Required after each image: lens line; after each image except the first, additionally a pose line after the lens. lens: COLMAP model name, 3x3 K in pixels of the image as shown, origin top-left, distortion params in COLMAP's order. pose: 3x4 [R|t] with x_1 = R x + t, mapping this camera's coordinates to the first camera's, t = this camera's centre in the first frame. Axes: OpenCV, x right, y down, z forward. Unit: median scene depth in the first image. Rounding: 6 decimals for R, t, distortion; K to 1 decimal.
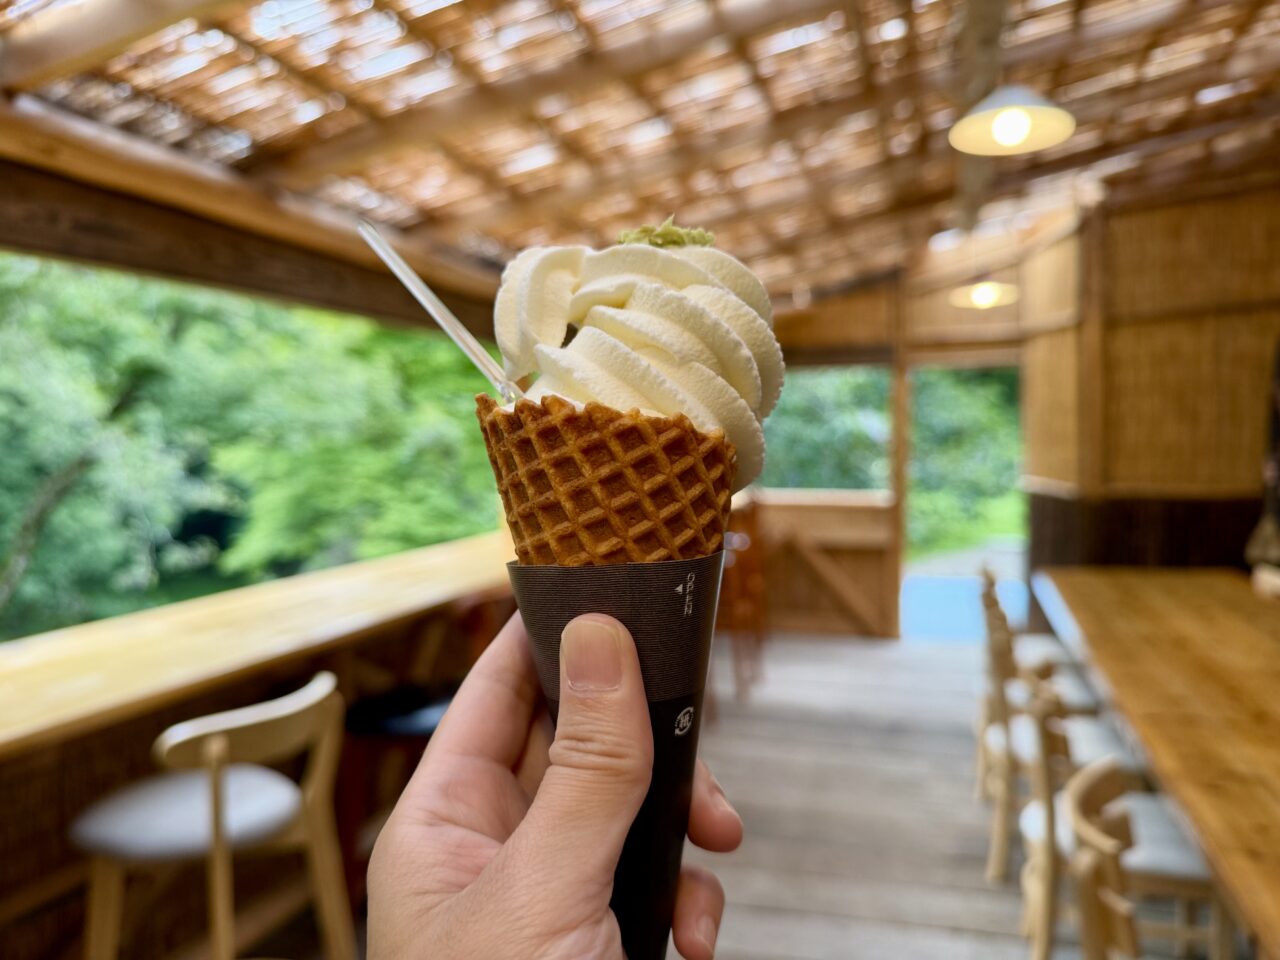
lens RADIAL K [[887.2, 0, 640.0], [0, 887.2, 480.0], [0, 0, 1]] dist [-0.003905, -0.001293]
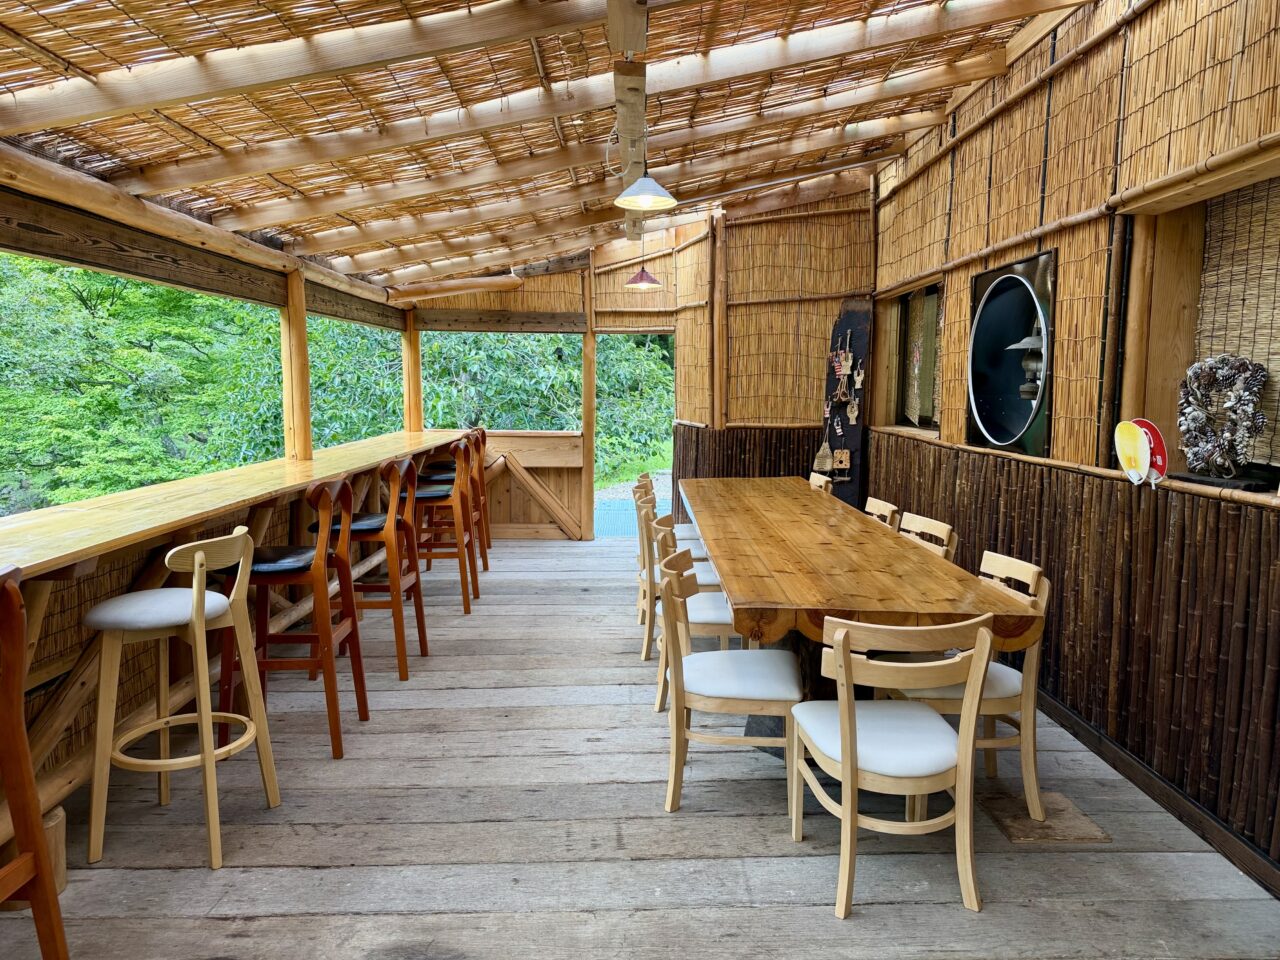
lens RADIAL K [[887.2, 0, 640.0], [0, 887.2, 480.0], [0, 0, 1]] dist [-0.003905, -0.001293]
pose [[0.944746, -0.024758, 0.326868, -0.078209], [0.007062, 0.998450, 0.055213, 0.022084], [-0.327728, -0.049854, 0.943456, -0.314334]]
